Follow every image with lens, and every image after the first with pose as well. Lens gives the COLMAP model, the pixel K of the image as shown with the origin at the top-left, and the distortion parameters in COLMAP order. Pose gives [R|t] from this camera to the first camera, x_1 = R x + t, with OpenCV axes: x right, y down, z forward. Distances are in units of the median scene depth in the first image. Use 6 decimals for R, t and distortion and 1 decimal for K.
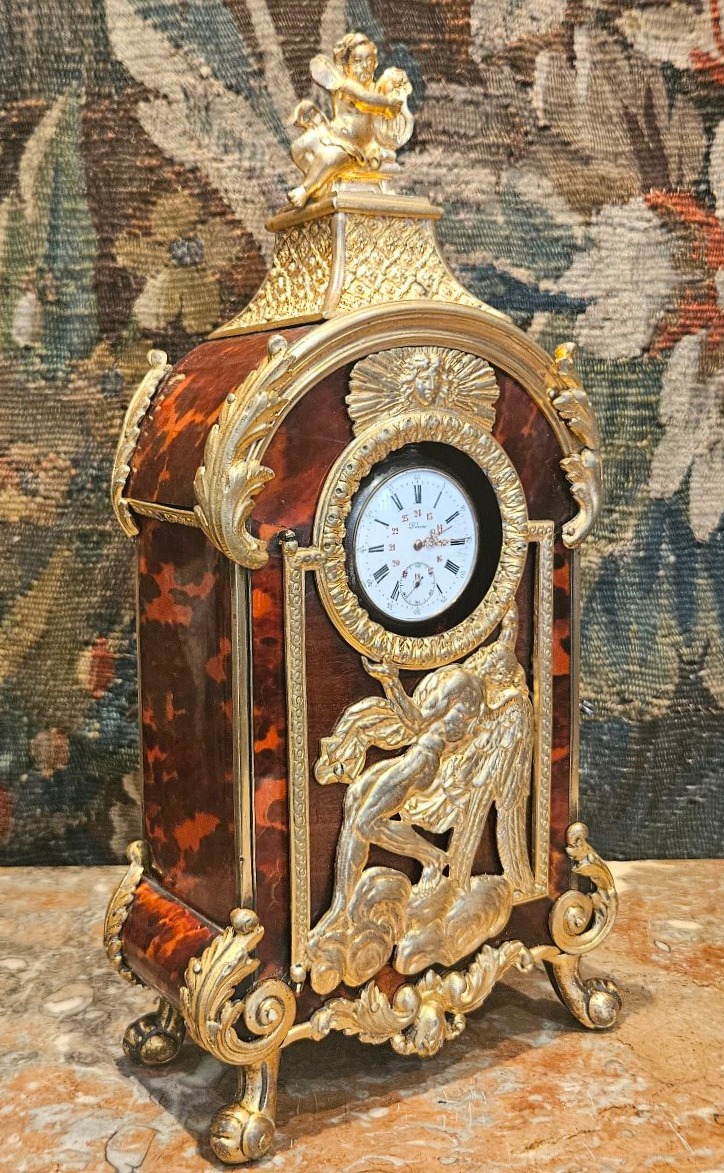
lens RADIAL K [[1298.8, 0, 320.6], [0, 1298.8, 581.2], [0, 0, 1]] dist [0.072998, -0.117458]
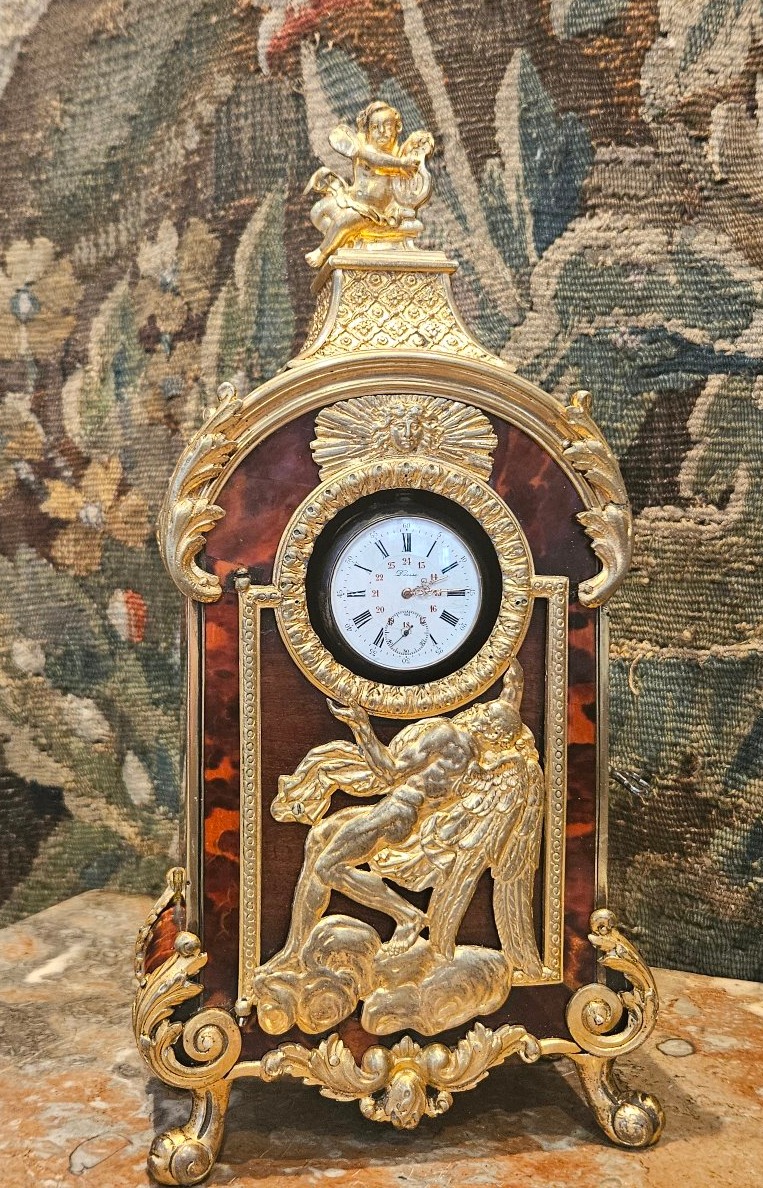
lens RADIAL K [[1296.3, 0, 337.5], [0, 1296.3, 579.8], [0, 0, 1]] dist [0.072227, -0.107946]
pose [[0.916468, 0.035764, -0.398505, 0.304421], [-0.068748, 0.995260, -0.068784, 0.024350], [0.394157, 0.090435, 0.914583, 0.051576]]
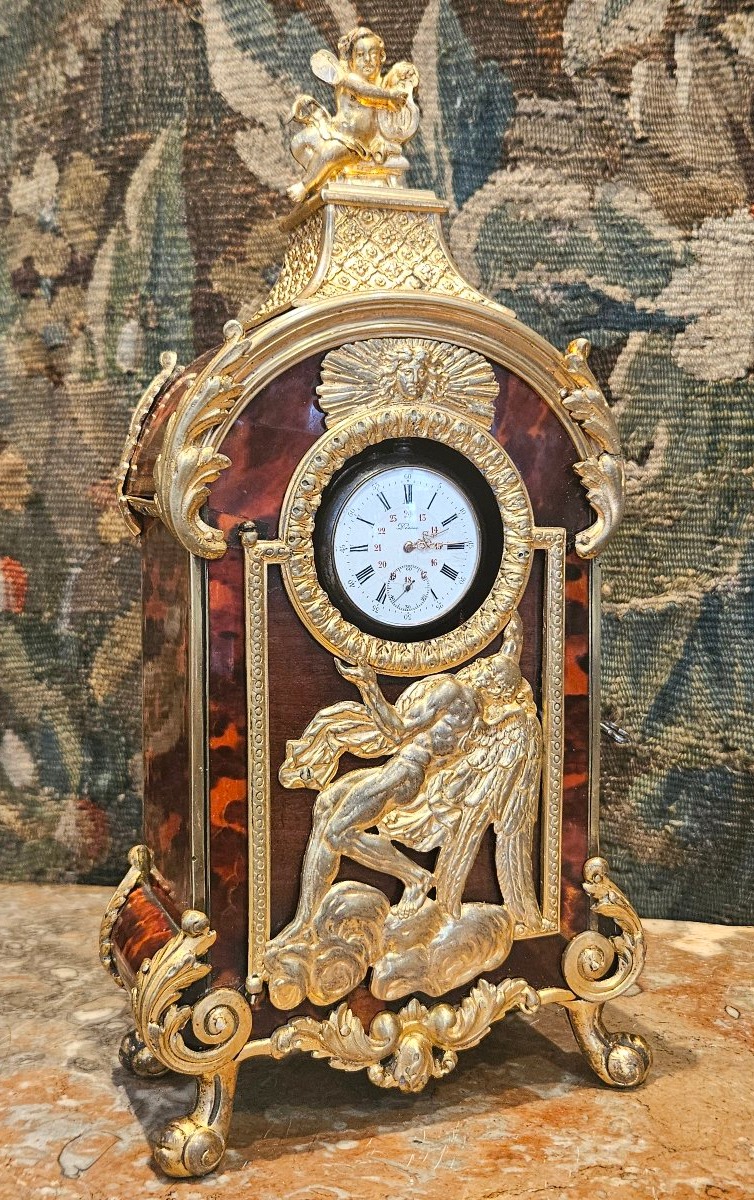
lens RADIAL K [[1298.4, 0, 367.0], [0, 1298.4, 598.1], [0, 0, 1]] dist [0.071830, -0.115051]
pose [[0.981444, 0.027552, -0.189758, 0.164975], [-0.036931, 0.998255, -0.046068, 0.039862], [0.188158, 0.052221, 0.980750, 0.040299]]
